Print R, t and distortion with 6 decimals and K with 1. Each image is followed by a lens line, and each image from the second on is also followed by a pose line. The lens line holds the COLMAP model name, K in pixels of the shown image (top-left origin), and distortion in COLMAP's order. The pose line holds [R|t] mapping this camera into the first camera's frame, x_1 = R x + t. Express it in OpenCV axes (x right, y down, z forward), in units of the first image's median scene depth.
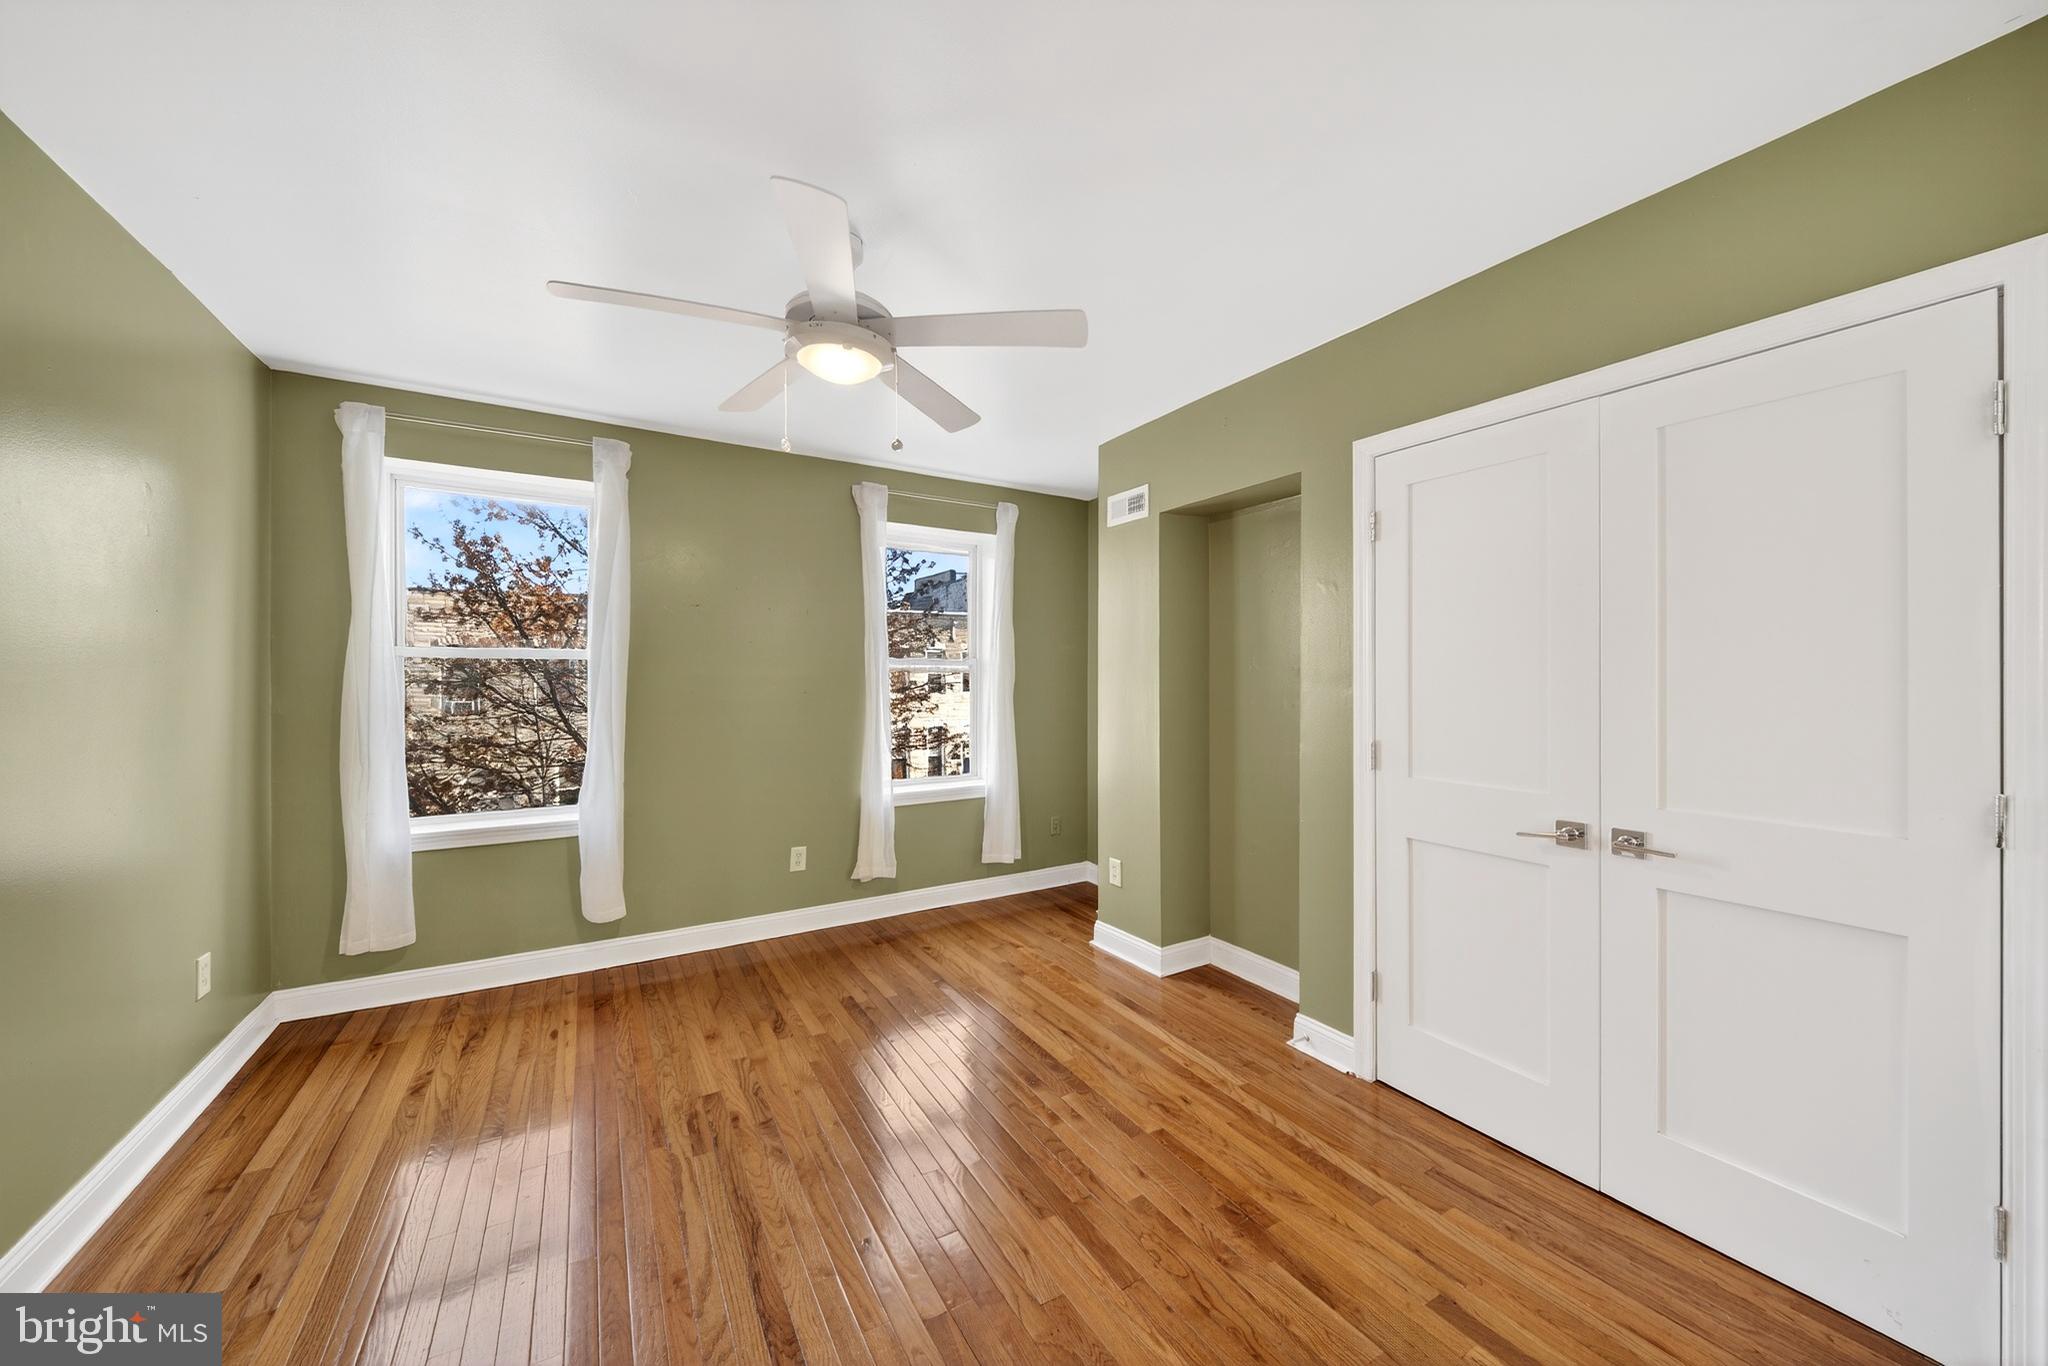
lens RADIAL K [[717.4, 0, 1023.4], [0, 717.4, 671.9], [0, 0, 1]] dist [0.014922, -0.006467]
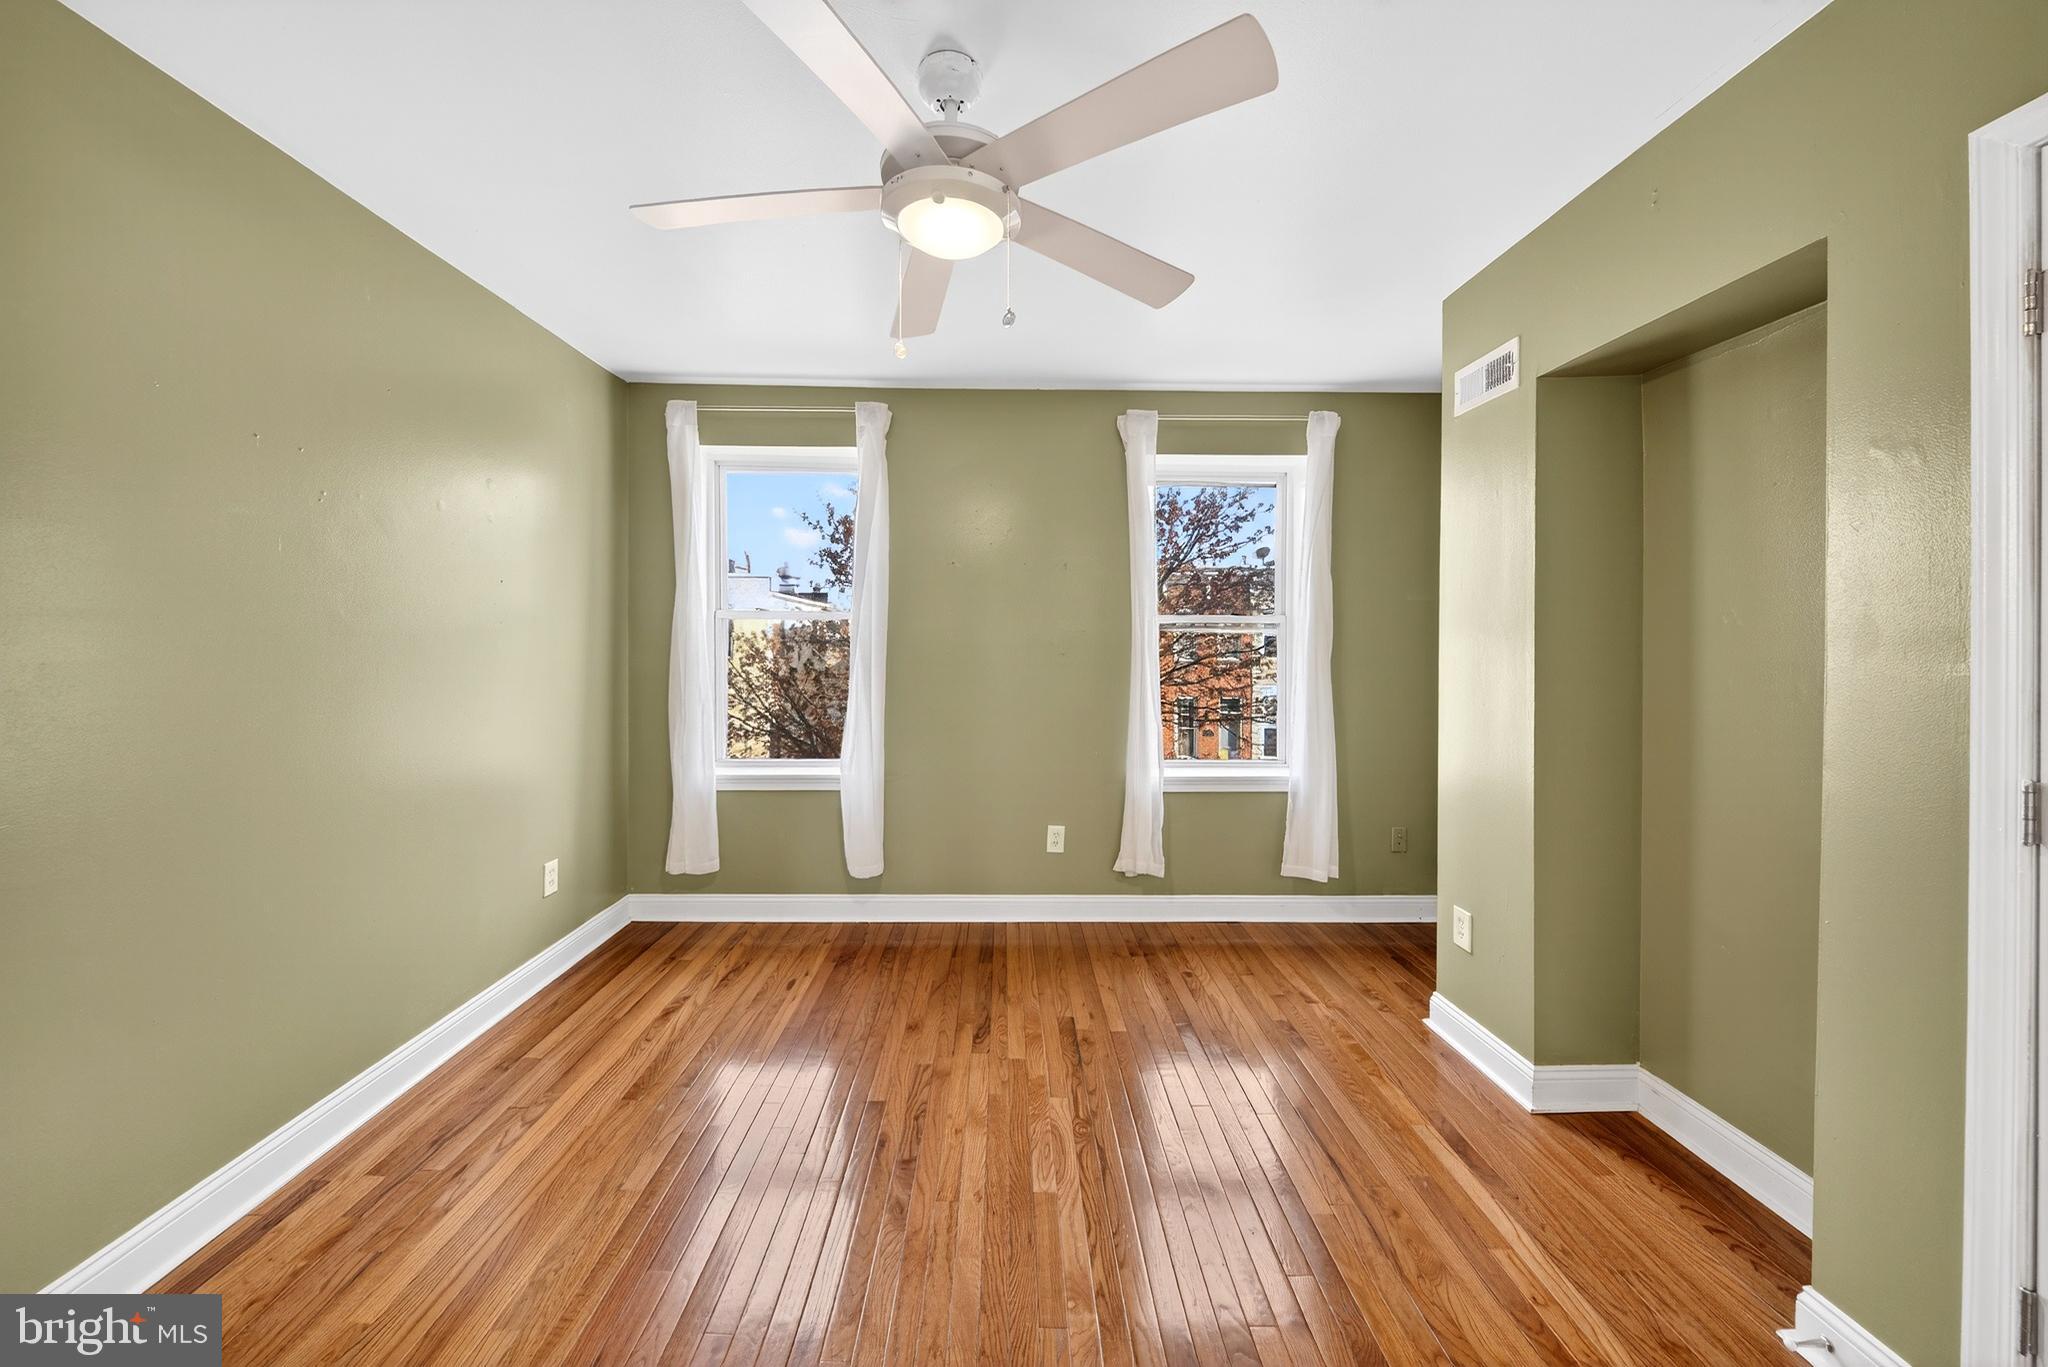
lens RADIAL K [[728.2, 0, 1017.9], [0, 728.2, 641.2], [0, 0, 1]] dist [0.026596, -0.018250]
pose [[0.863481, 0.004468, -0.504362, 0.123612], [0.000561, 0.999952, 0.009818, 0.002448], [0.504381, -0.008761, 0.863437, 0.213632]]
